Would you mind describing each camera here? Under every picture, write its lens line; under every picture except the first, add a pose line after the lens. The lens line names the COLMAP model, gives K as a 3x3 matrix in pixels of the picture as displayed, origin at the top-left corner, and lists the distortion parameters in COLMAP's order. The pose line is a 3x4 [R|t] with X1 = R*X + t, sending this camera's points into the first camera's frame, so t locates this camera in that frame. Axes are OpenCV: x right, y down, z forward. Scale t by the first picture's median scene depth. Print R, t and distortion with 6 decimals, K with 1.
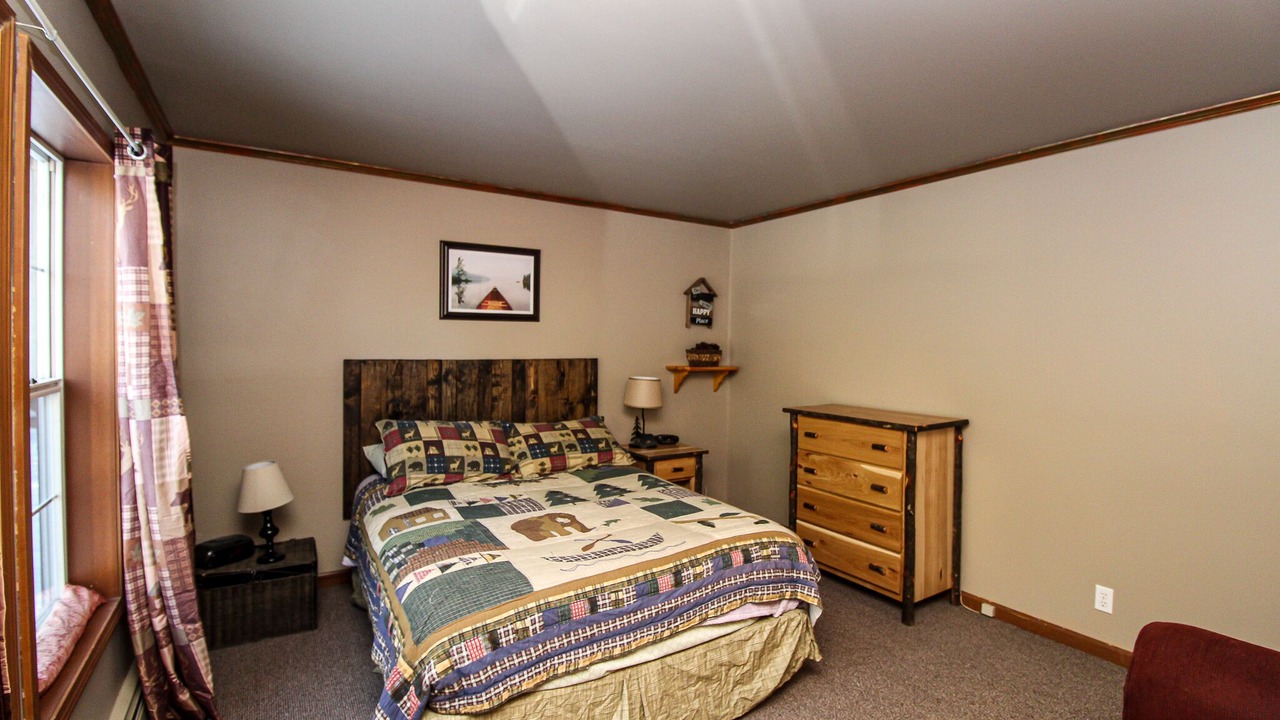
lens RADIAL K [[592.7, 0, 644.9], [0, 592.7, 354.9], [0, 0, 1]] dist [0.001458, -0.013242]
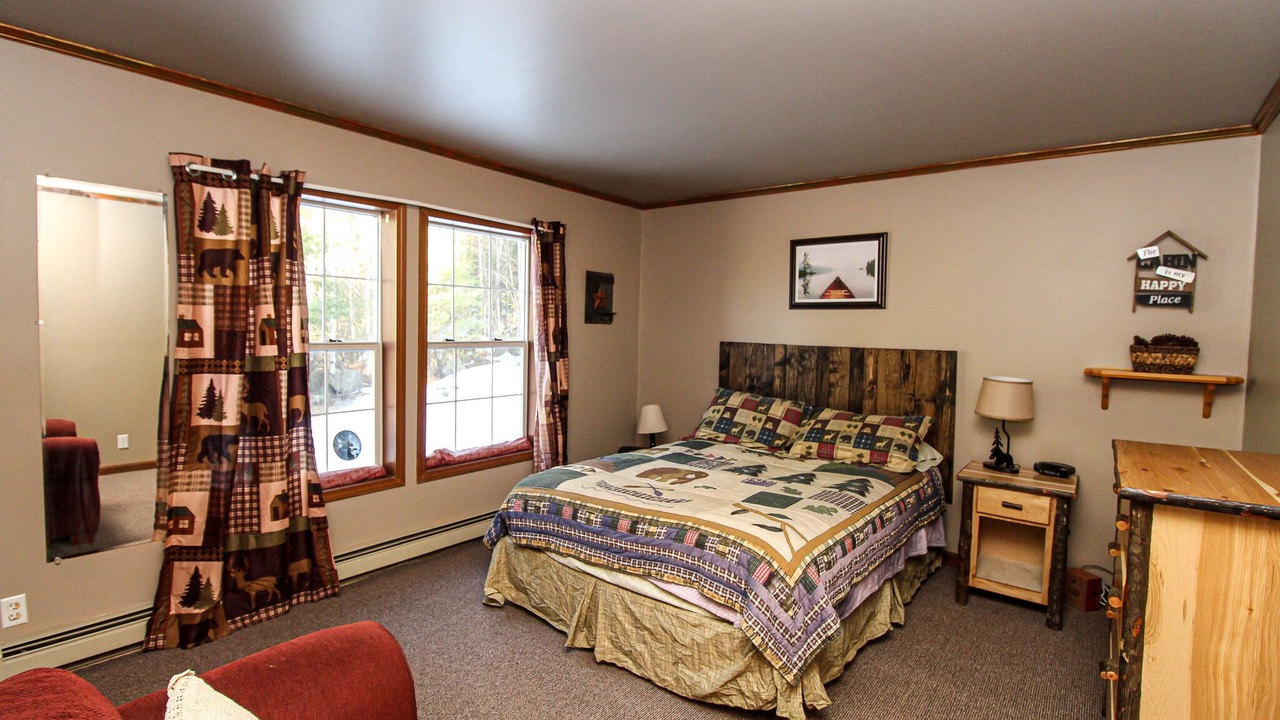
lens RADIAL K [[592.7, 0, 644.9], [0, 592.7, 354.9], [0, 0, 1]] dist [0.001458, -0.013242]
pose [[0.334200, 0.037982, -0.941737, 0.629846], [-0.042848, 0.998767, 0.025076, 0.010503], [0.941528, 0.031971, 0.335415, 0.353916]]
